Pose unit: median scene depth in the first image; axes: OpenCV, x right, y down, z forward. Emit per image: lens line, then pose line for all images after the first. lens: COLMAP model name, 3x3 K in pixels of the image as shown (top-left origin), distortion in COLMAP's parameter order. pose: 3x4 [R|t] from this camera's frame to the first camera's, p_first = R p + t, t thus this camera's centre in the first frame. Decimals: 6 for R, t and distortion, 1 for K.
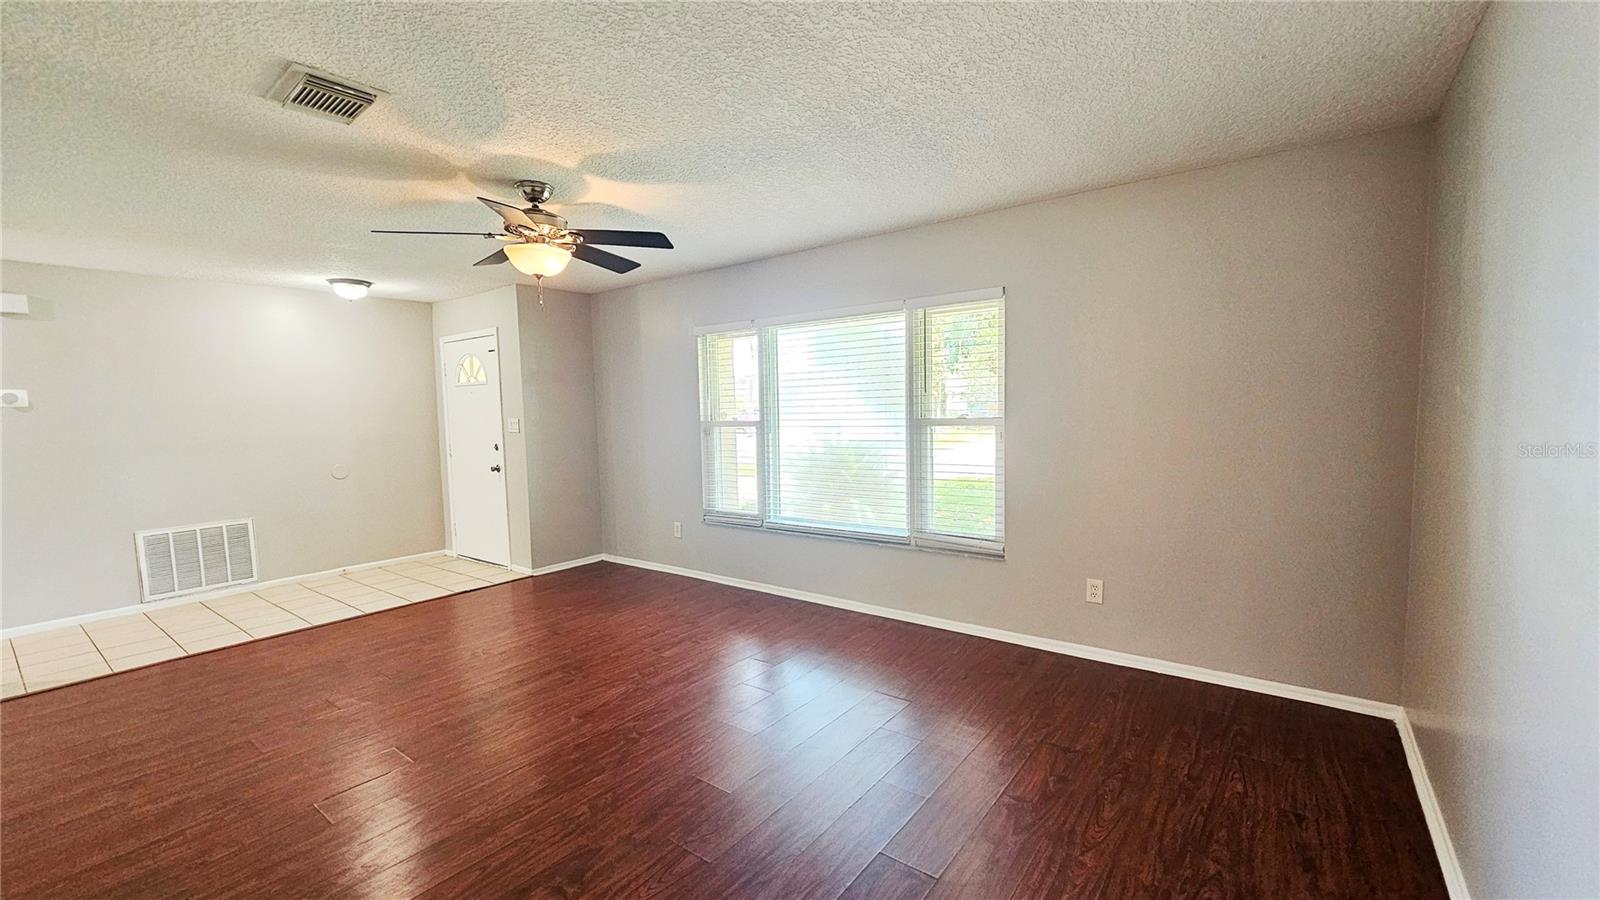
lens RADIAL K [[653.2, 0, 797.8], [0, 653.2, 455.9], [0, 0, 1]] dist [0.000708, -0.000482]
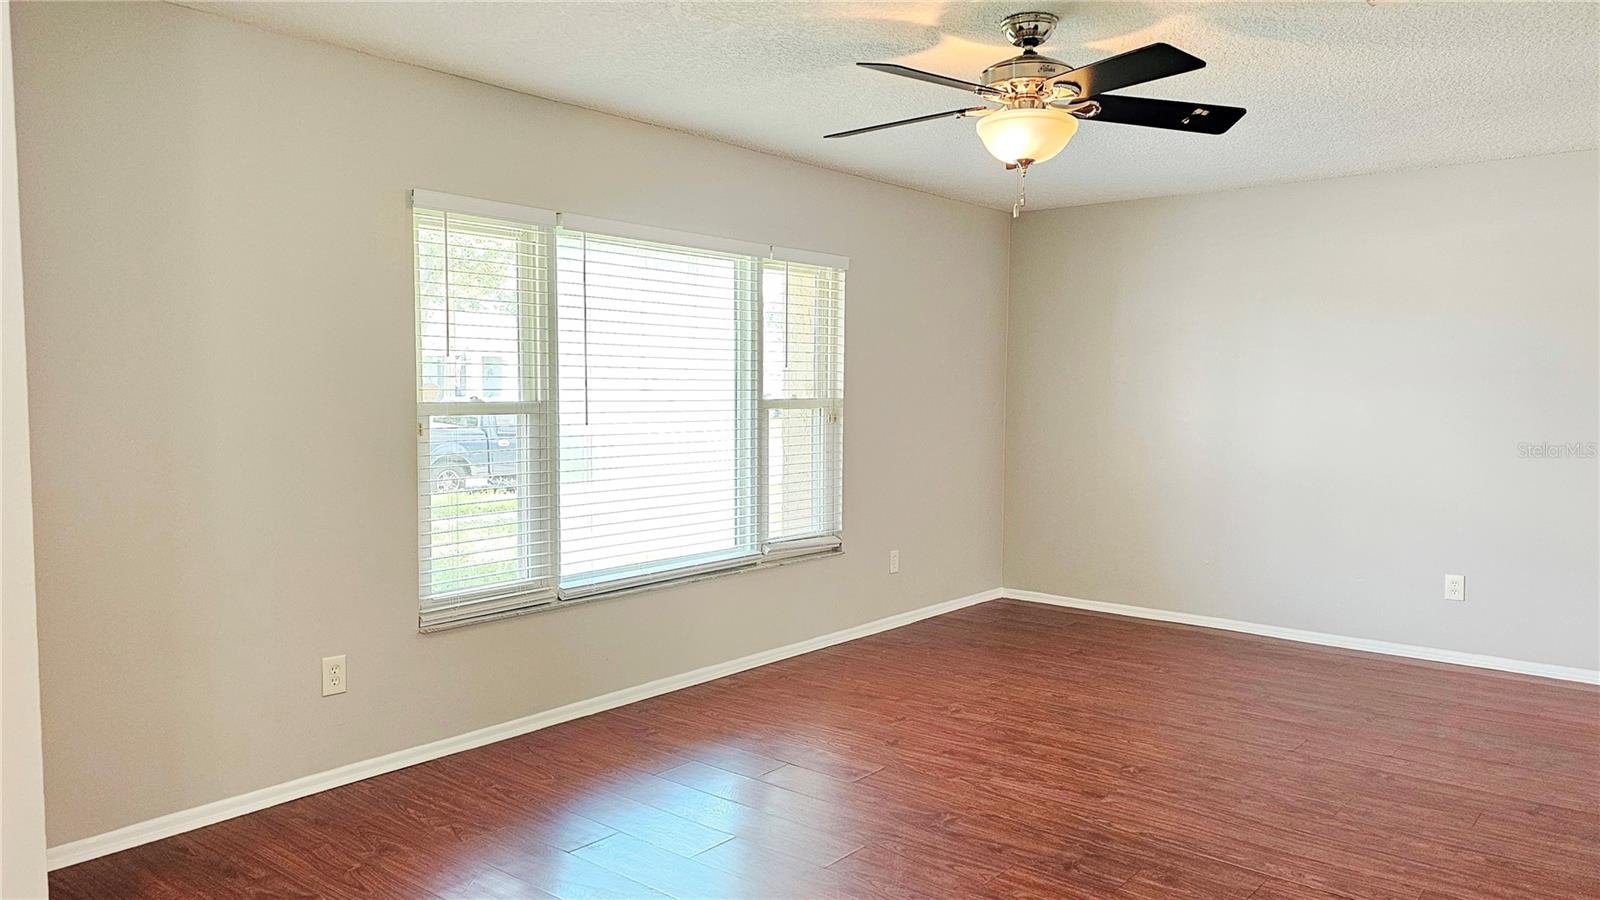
lens RADIAL K [[1102.9, 0, 801.4], [0, 1102.9, 461.0], [0, 0, 1]] dist [0.046359, -0.008357]
pose [[0.027362, -0.047204, 0.998510, -1.007916], [0.064545, 0.996883, 0.045359, -0.035988], [-0.997540, 0.063207, 0.030324, 0.816135]]
